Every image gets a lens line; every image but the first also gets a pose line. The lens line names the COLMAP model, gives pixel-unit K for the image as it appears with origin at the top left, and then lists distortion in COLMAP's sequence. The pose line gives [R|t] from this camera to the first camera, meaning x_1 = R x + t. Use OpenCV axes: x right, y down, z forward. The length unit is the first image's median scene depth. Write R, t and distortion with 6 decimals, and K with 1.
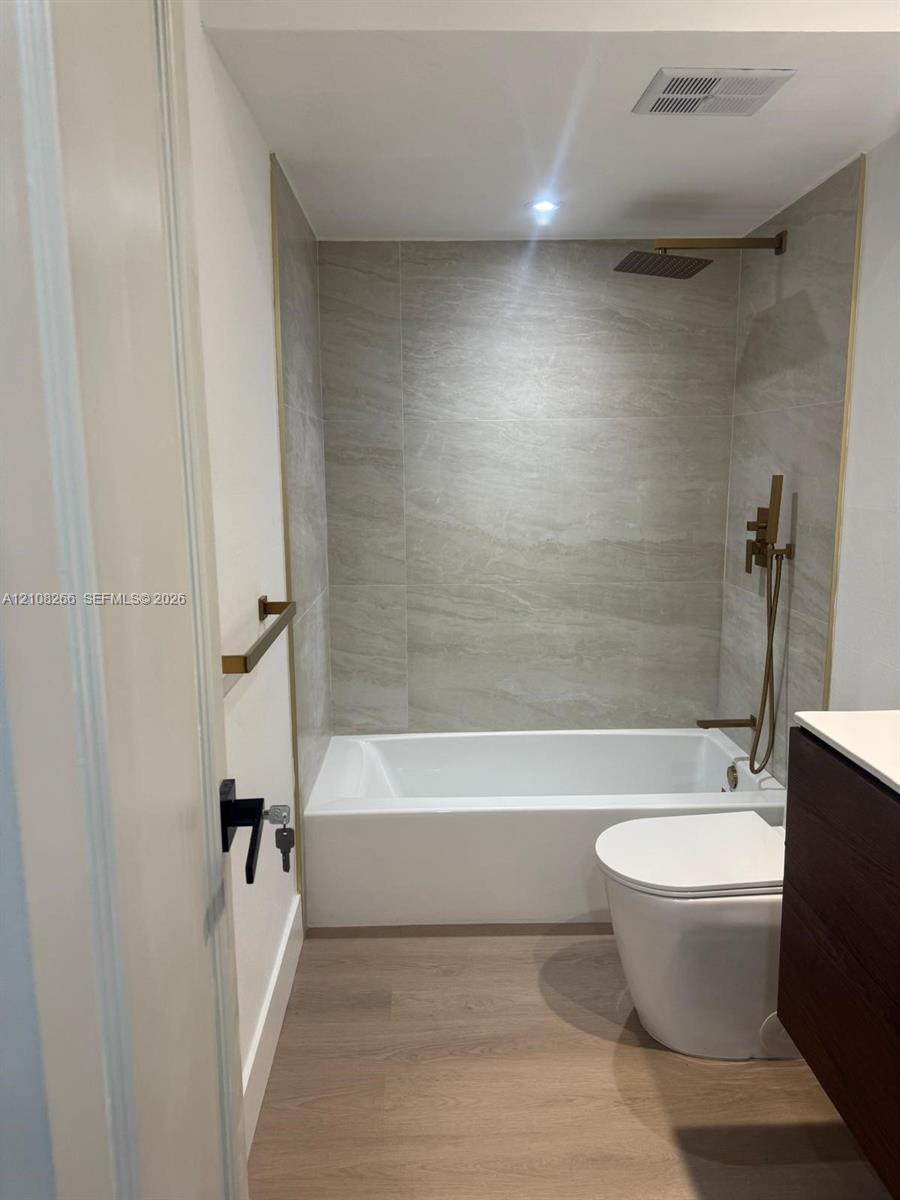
lens RADIAL K [[844.3, 0, 448.4], [0, 844.3, 603.9], [0, 0, 1]] dist [0.095108, -0.119535]
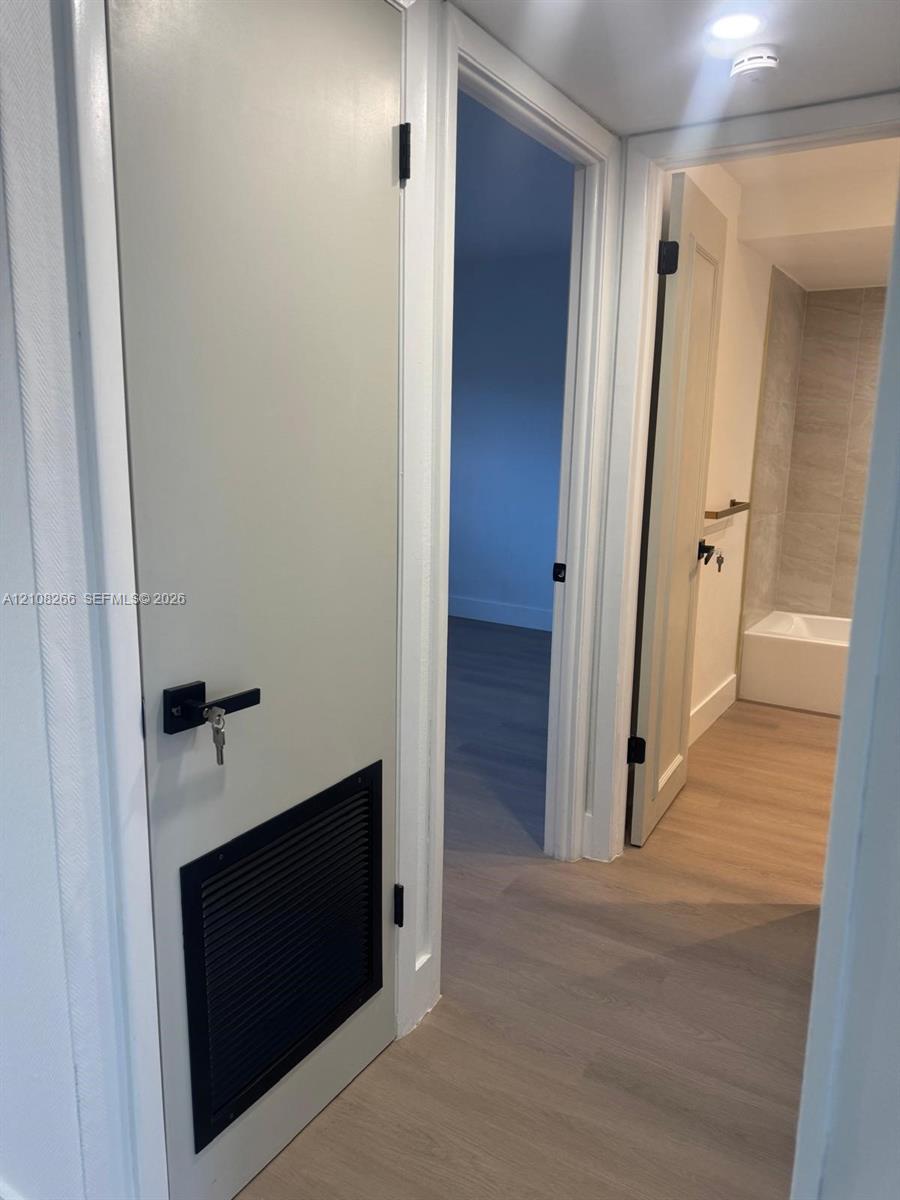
lens RADIAL K [[875.9, 0, 443.2], [0, 875.9, 597.8], [0, 0, 1]] dist [0.091660, -0.067381]
pose [[0.837497, 0.129165, -0.530956, 0.225580], [-0.117952, 0.991487, 0.055147, 0.124214], [0.533559, 0.016442, 0.845603, -0.728371]]
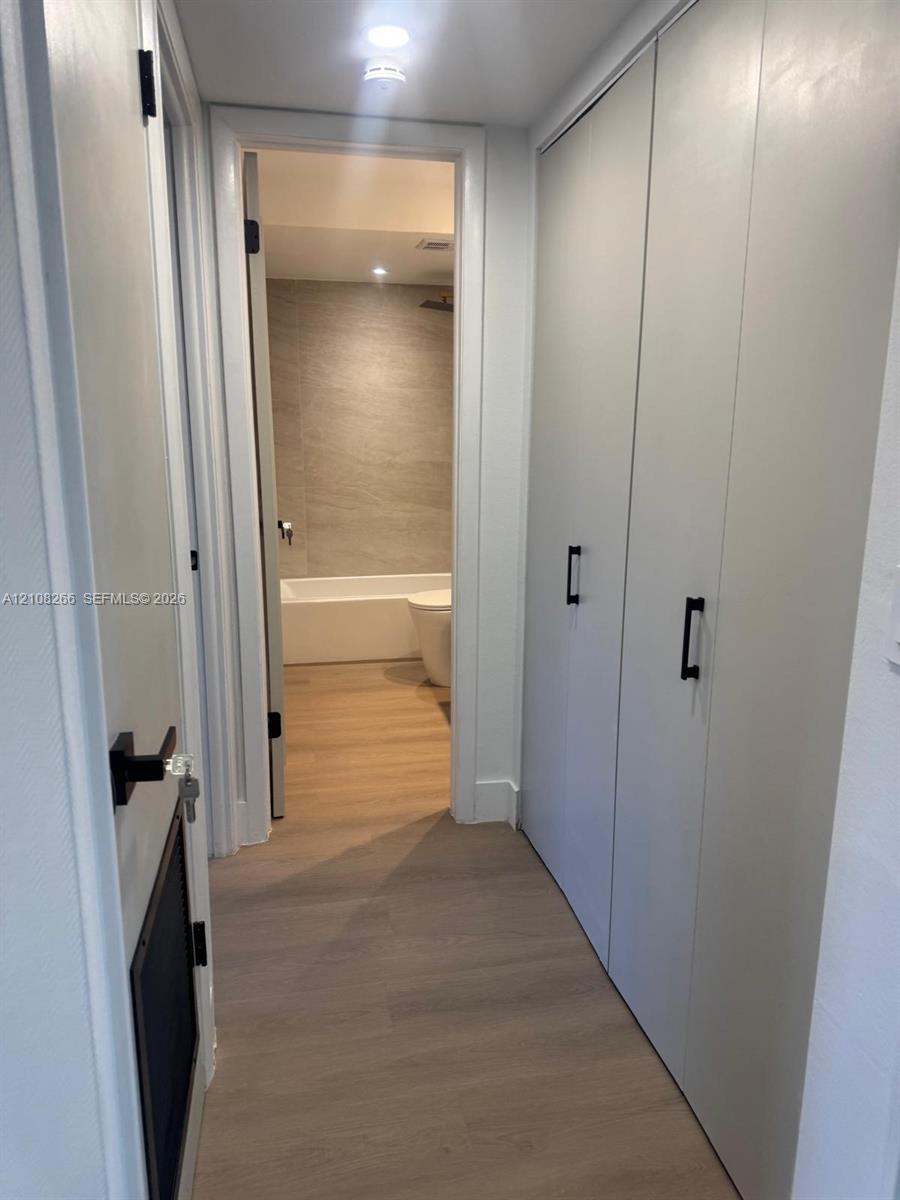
lens RADIAL K [[853.3, 0, 465.5], [0, 853.3, 610.2], [0, 0, 1]] dist [0.196214, -0.379815]
pose [[0.984516, -0.020986, 0.174036, -0.039597], [0.011943, 0.998531, 0.052844, 0.141166], [-0.174889, -0.049947, 0.983320, -0.774091]]
